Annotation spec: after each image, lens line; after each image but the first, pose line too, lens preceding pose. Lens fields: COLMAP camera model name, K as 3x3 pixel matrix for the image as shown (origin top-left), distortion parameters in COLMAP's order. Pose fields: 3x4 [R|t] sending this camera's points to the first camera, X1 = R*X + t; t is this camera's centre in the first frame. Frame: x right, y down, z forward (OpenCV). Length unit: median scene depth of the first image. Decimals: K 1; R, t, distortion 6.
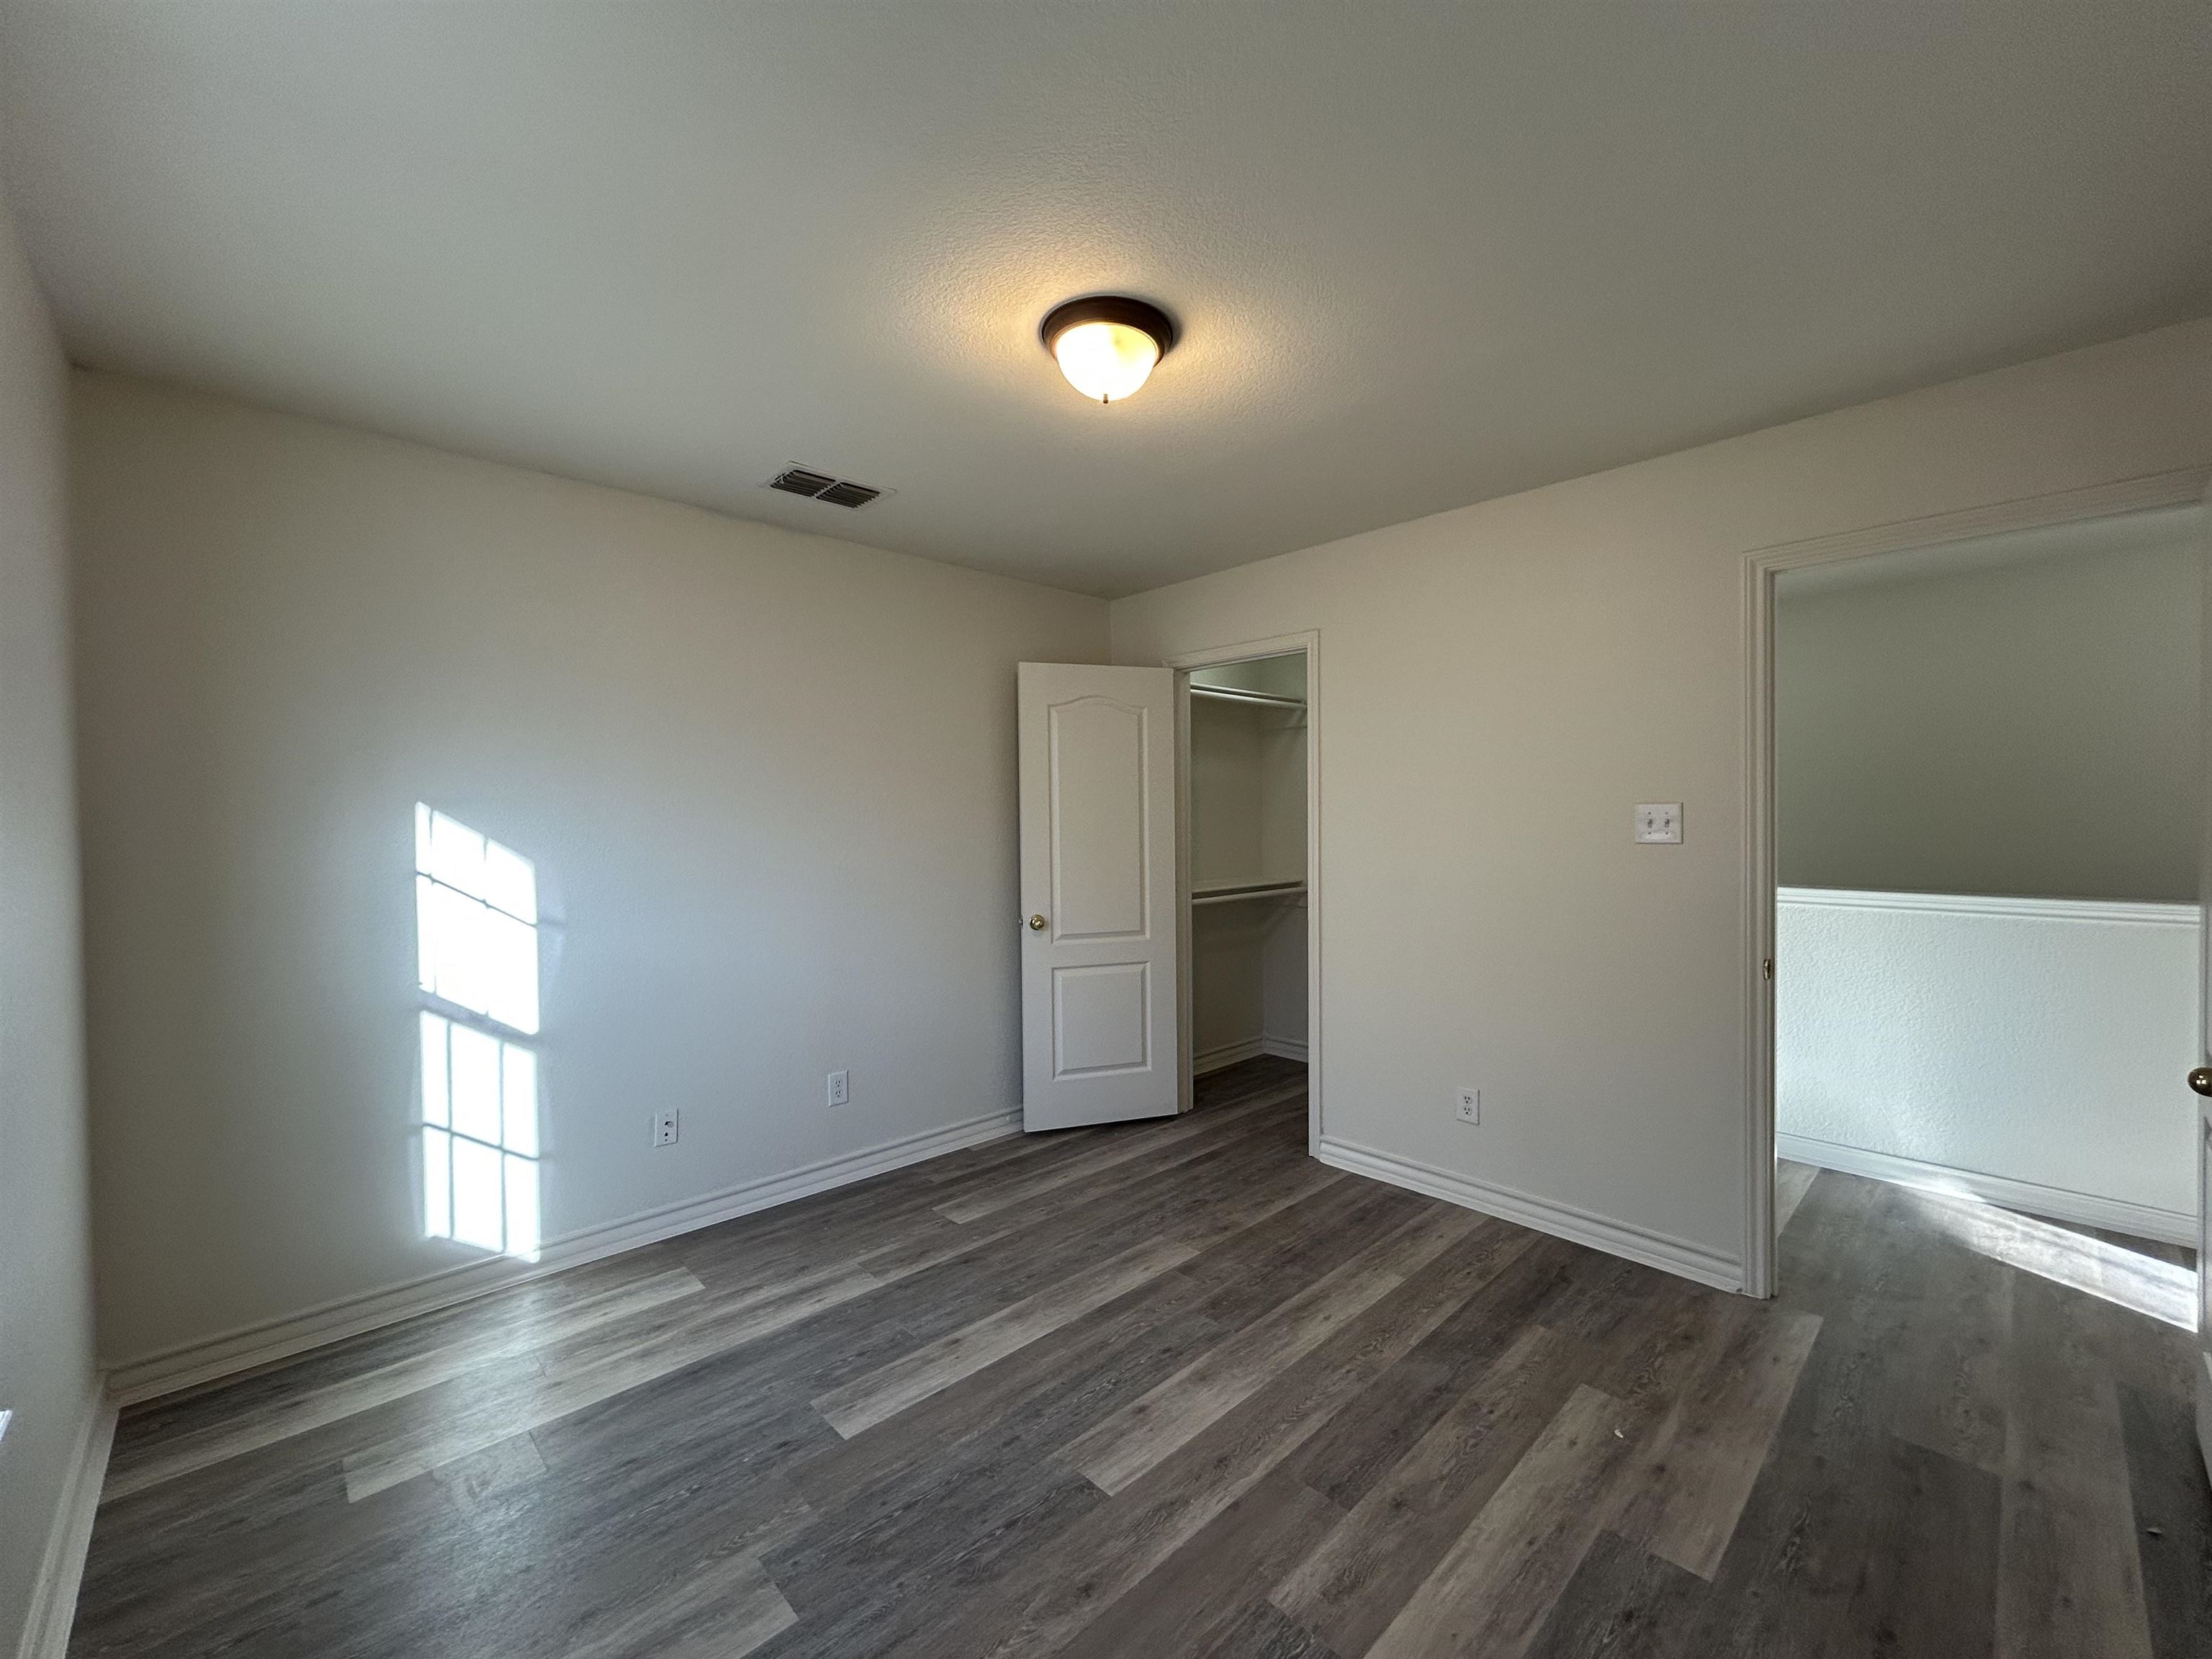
lens RADIAL K [[893.5, 0, 1105.6], [0, 893.5, 828.9], [0, 0, 1]] dist [-0.006776, 0.003729]
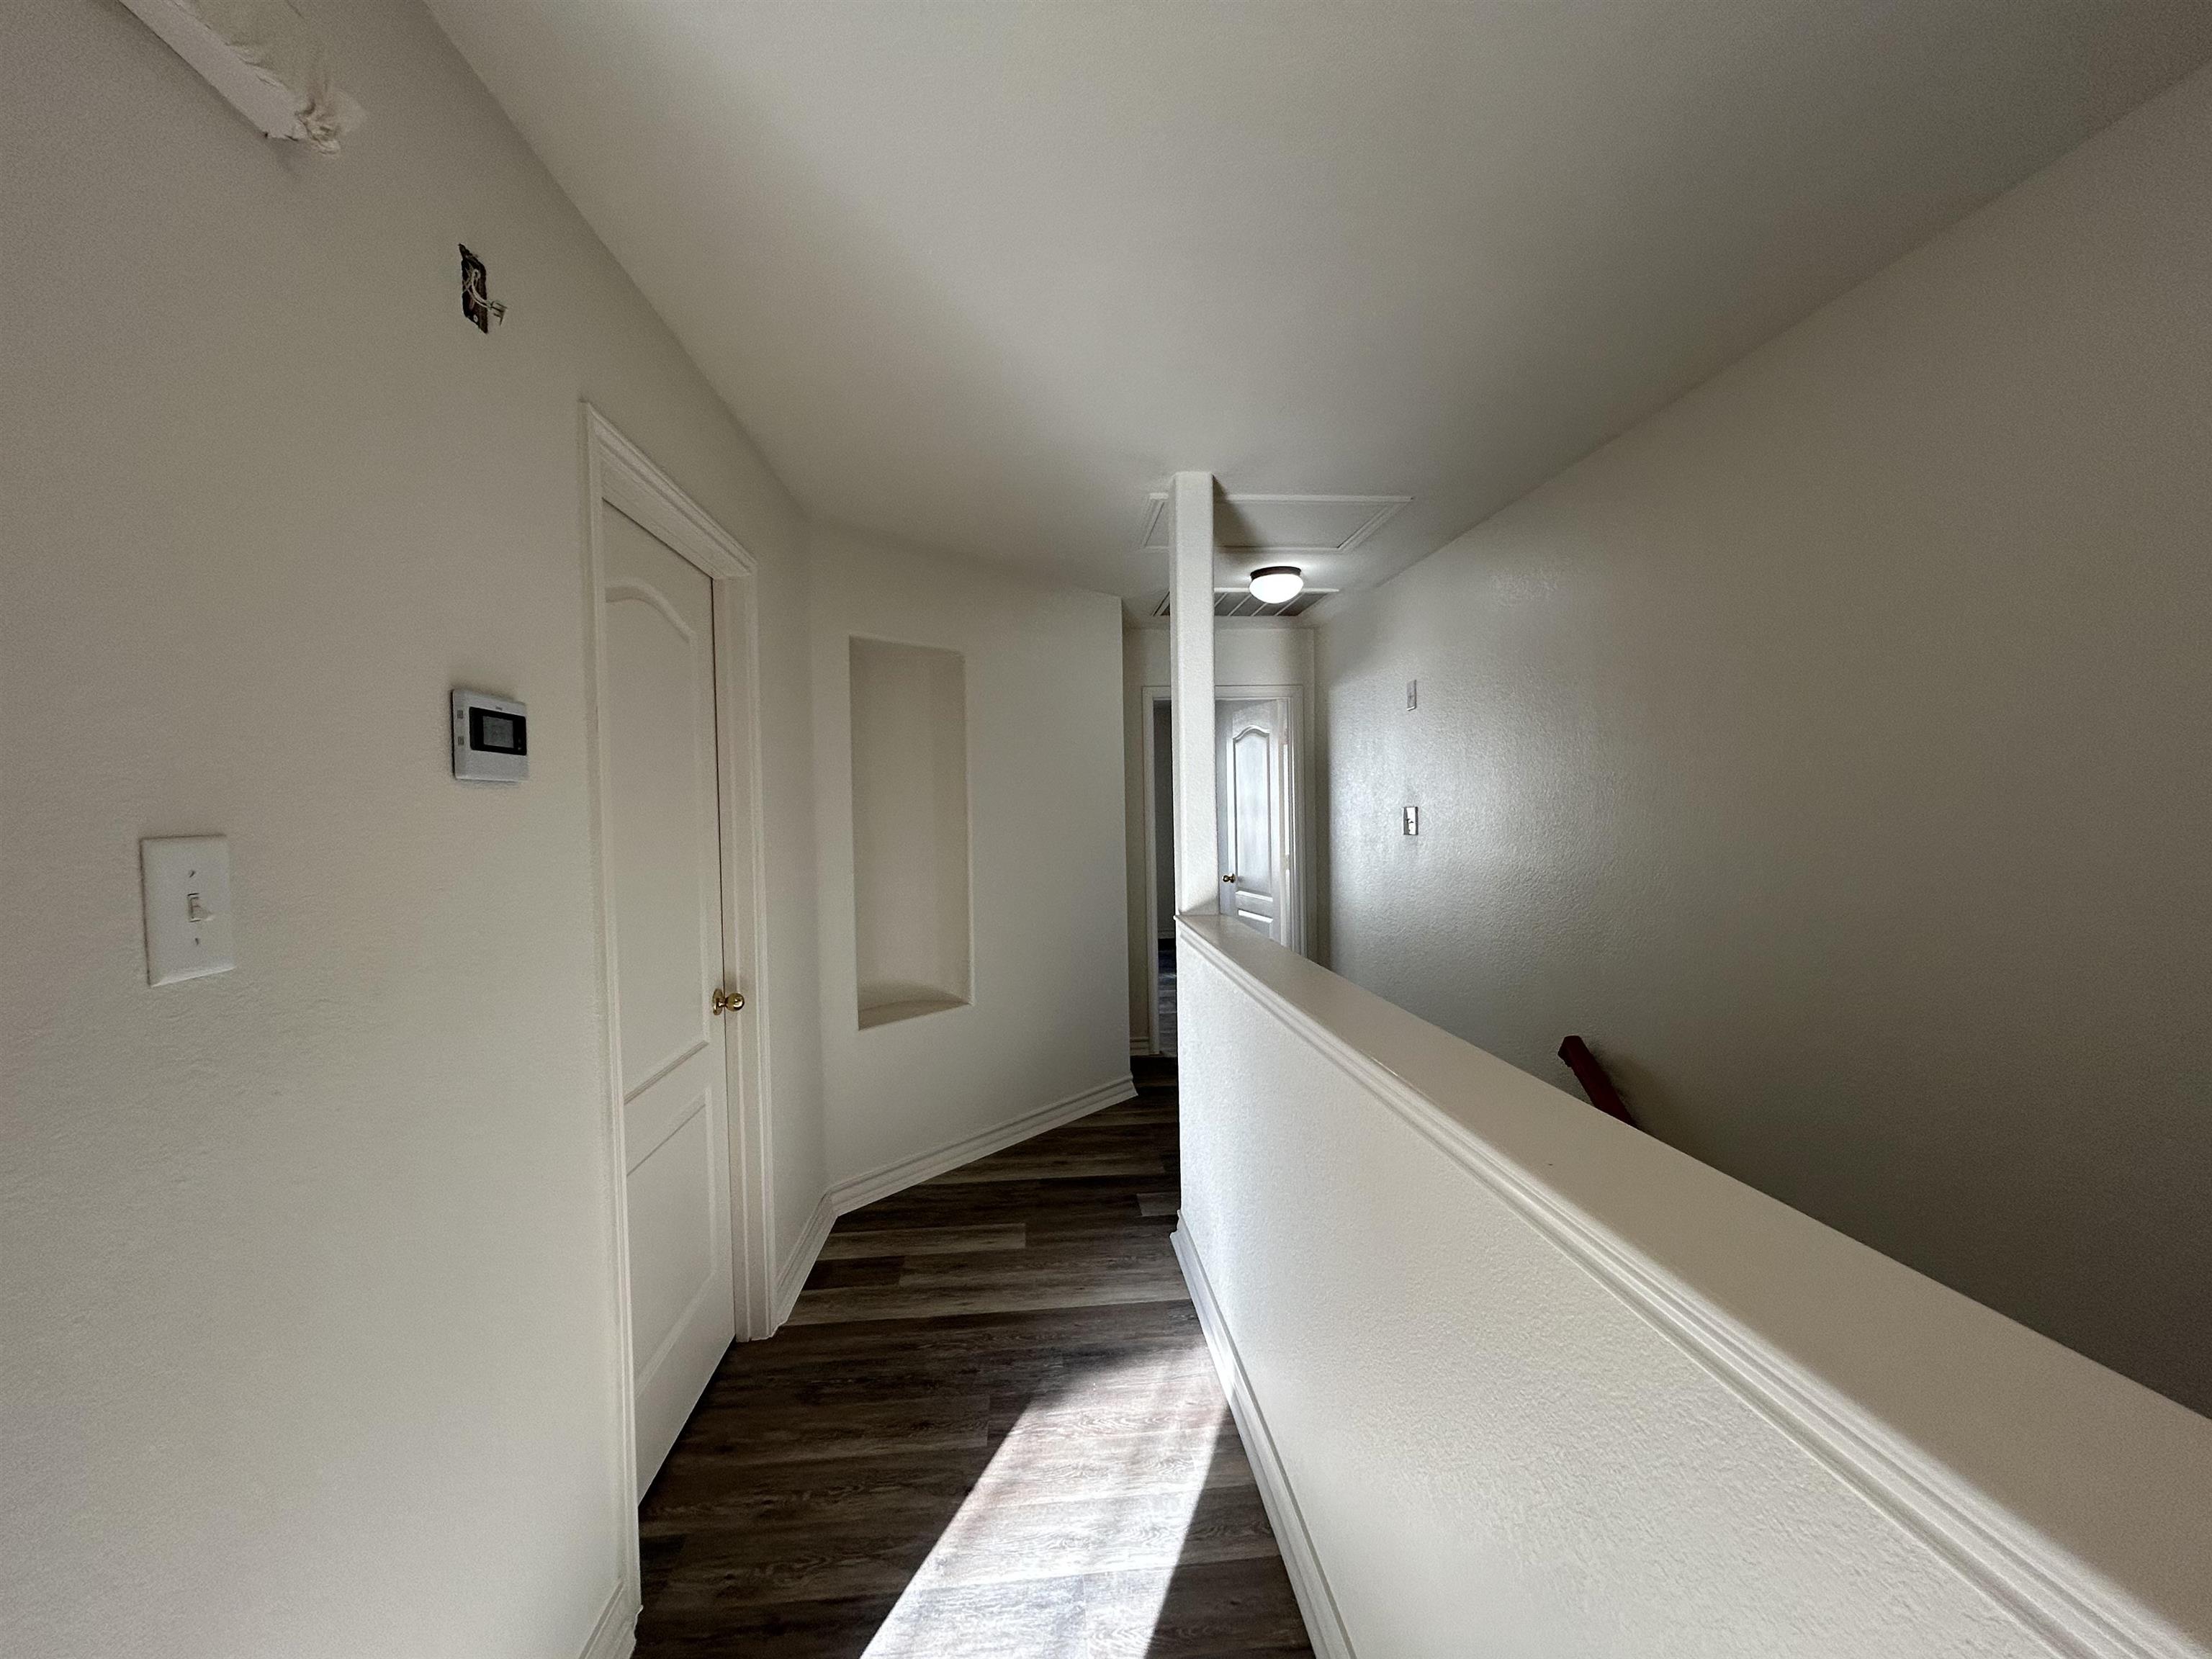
lens RADIAL K [[893.5, 0, 1097.9], [0, 893.5, 837.0], [0, 0, 1]] dist [-0.006776, 0.003729]
pose [[0.783199, 0.012198, -0.621652, 0.794898], [-0.004201, 0.999889, 0.014326, 0.001459], [0.621758, -0.008609, 0.783162, 0.264518]]
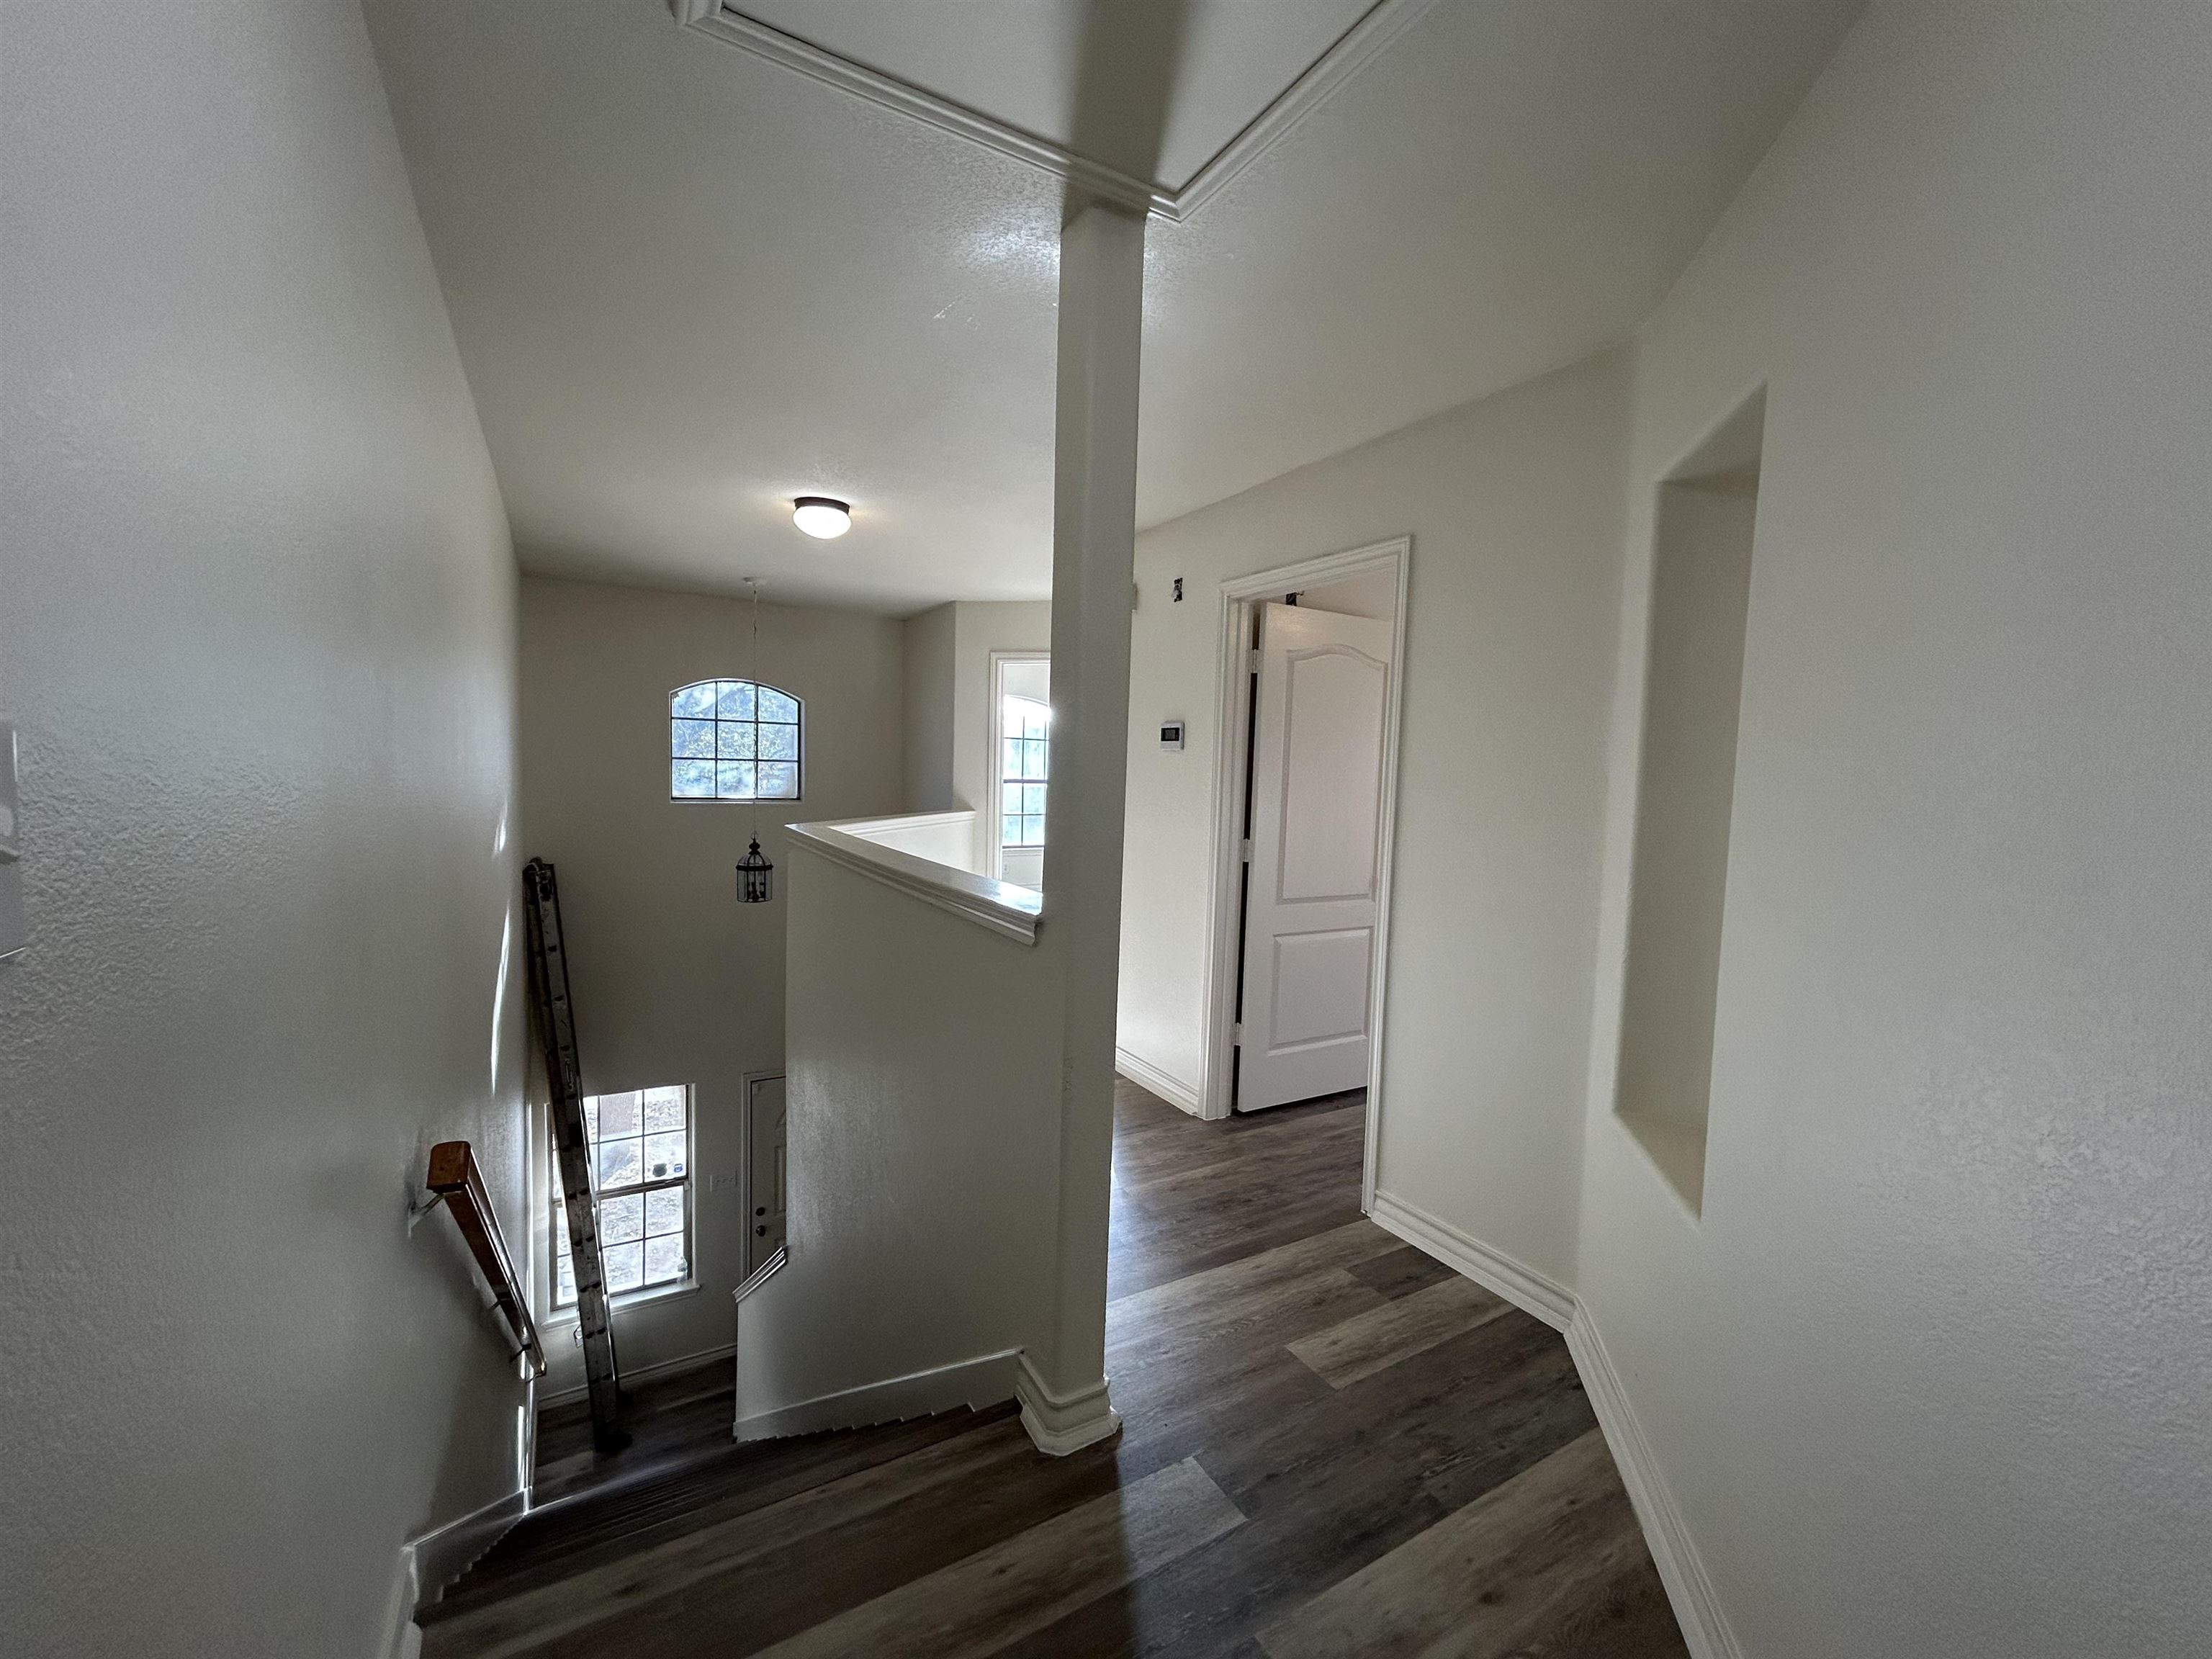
lens RADIAL K [[893.5, 0, 1128.1], [0, 893.5, 817.7], [0, 0, 1]] dist [-0.006776, 0.003729]
pose [[-0.982174, -0.033013, 0.185054, 0.437646], [-0.016817, 0.995941, 0.088421, -0.017971], [-0.187222, 0.083733, -0.978742, 1.035639]]
